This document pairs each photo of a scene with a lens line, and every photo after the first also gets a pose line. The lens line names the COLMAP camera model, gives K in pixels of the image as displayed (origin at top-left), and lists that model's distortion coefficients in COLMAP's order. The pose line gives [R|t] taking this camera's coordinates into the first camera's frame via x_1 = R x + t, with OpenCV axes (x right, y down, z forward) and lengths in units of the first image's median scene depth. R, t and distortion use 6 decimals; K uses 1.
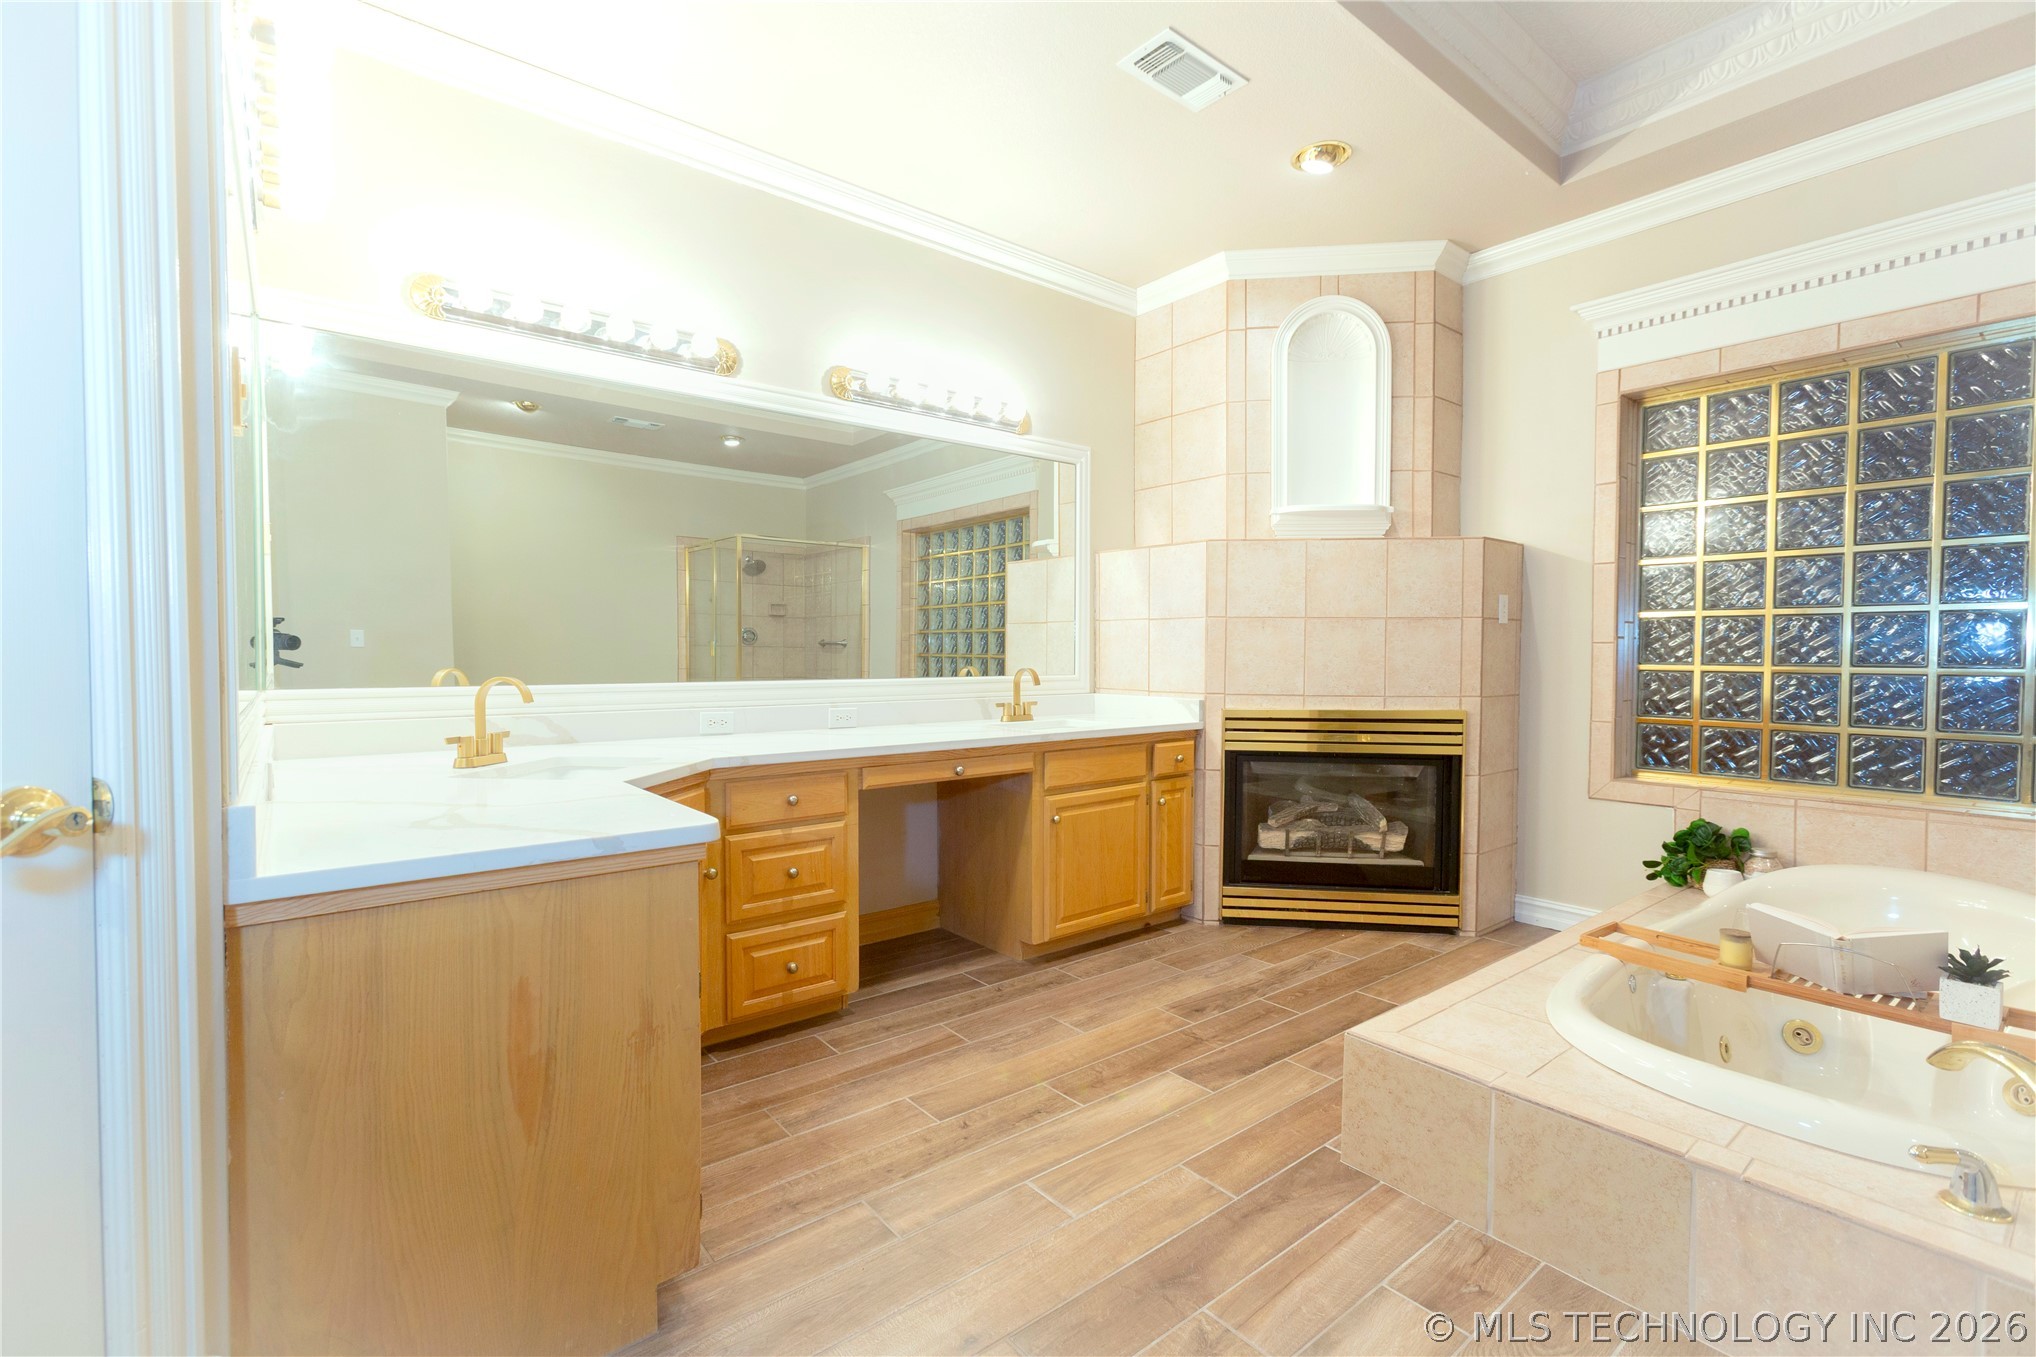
lens RADIAL K [[895.4, 0, 1018.0], [0, 895.4, 678.5], [0, 0, 1]] dist [0.000614, 0.000465]
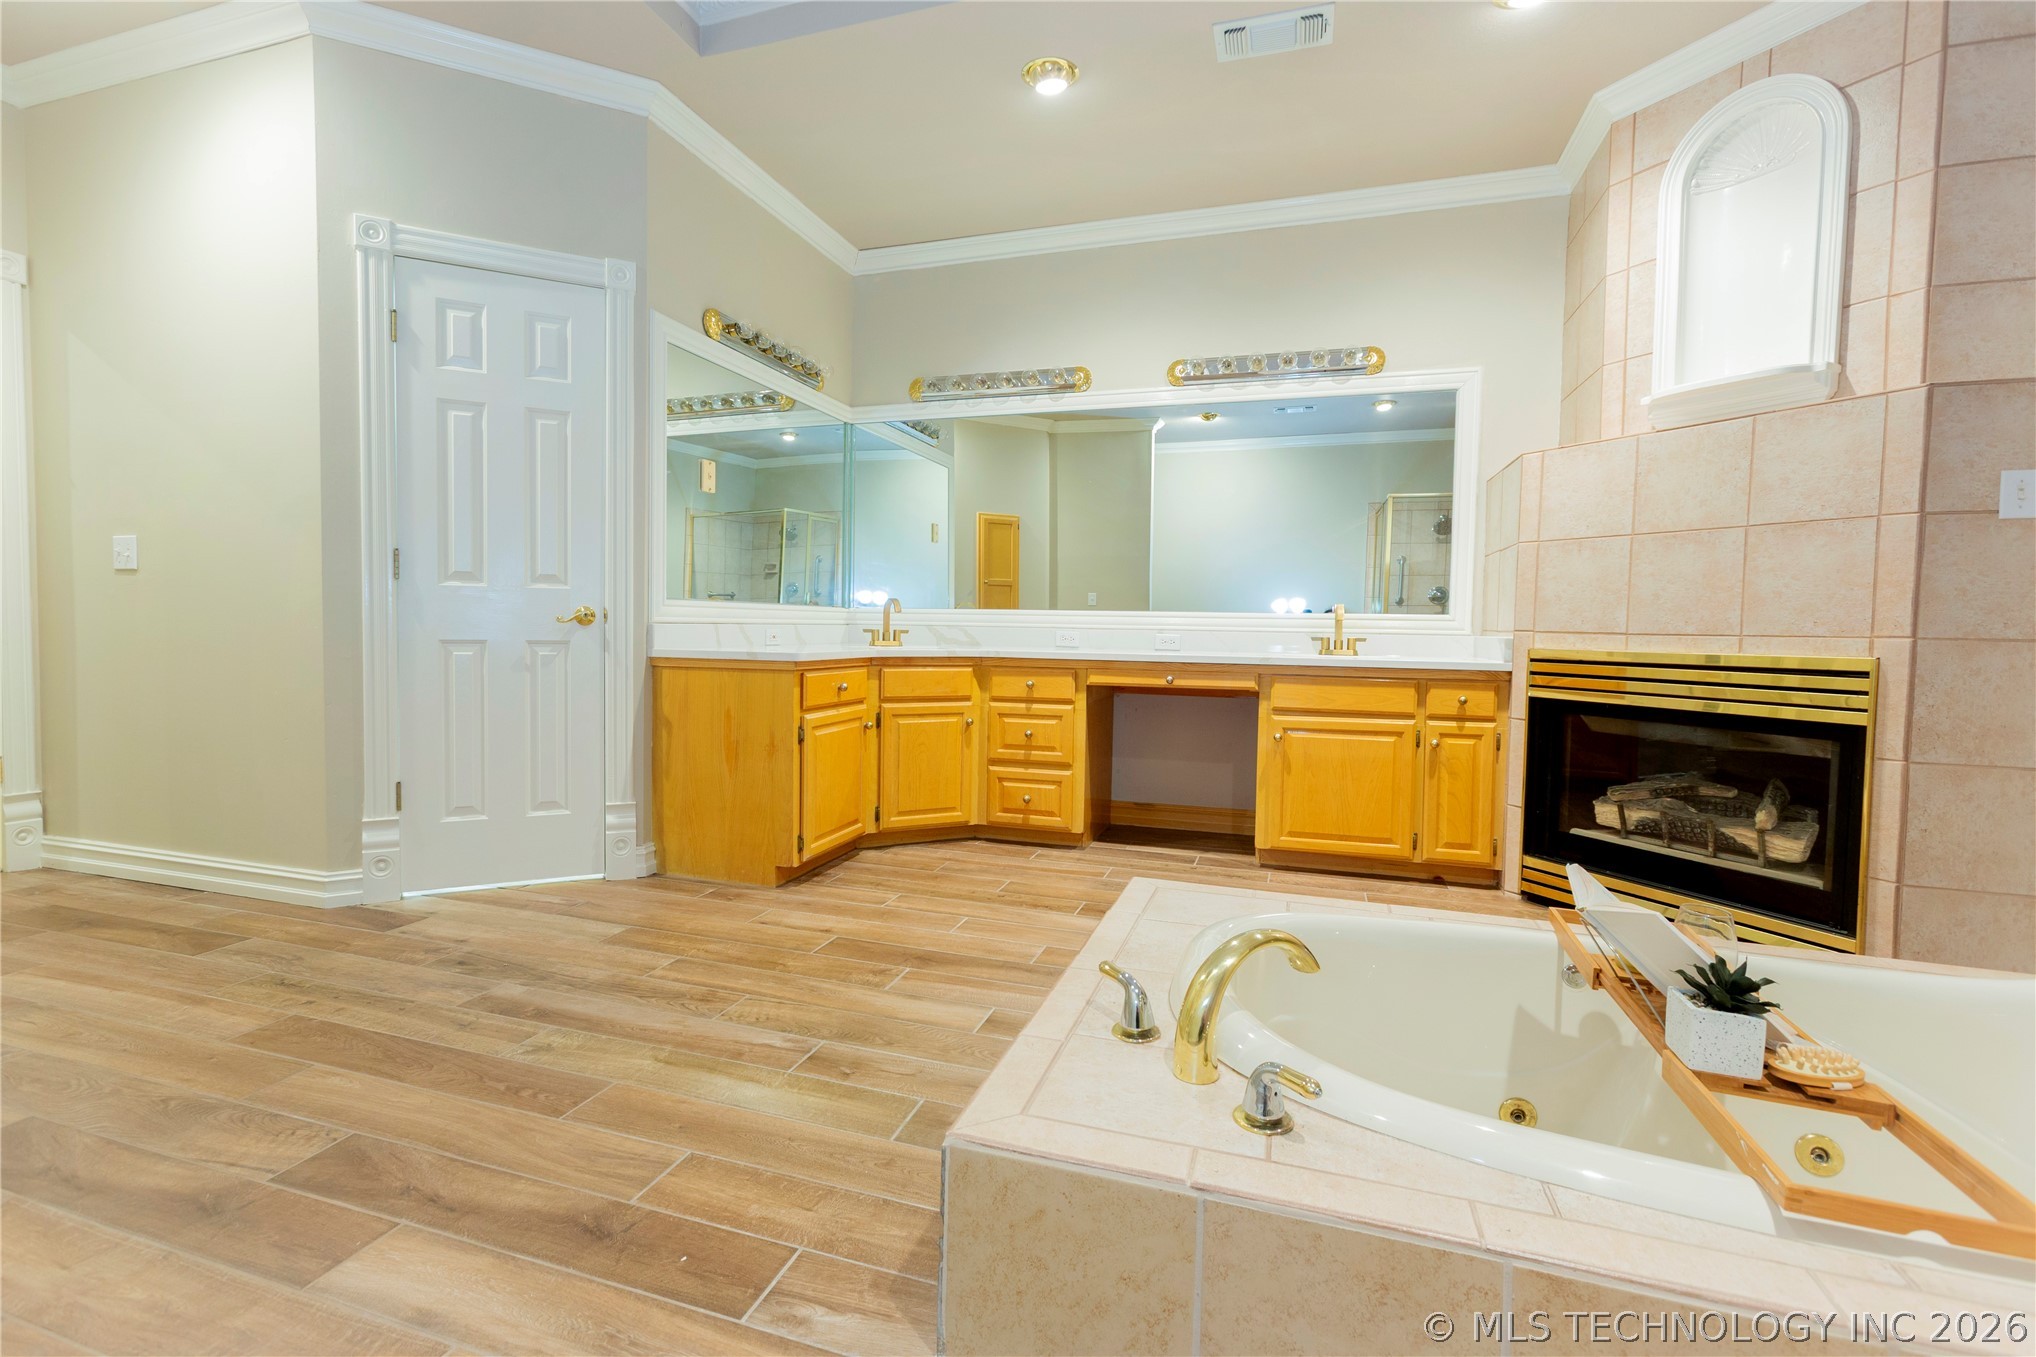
lens RADIAL K [[918.0, 0, 1012.0], [0, 918.0, 669.1], [0, 0, 1]] dist [0.001182, 0.000738]
pose [[0.550901, 0.045364, -0.833336, 0.707516], [-0.040728, 0.998793, 0.027447, 0.050907], [0.833576, 0.018820, 0.552084, 0.105021]]
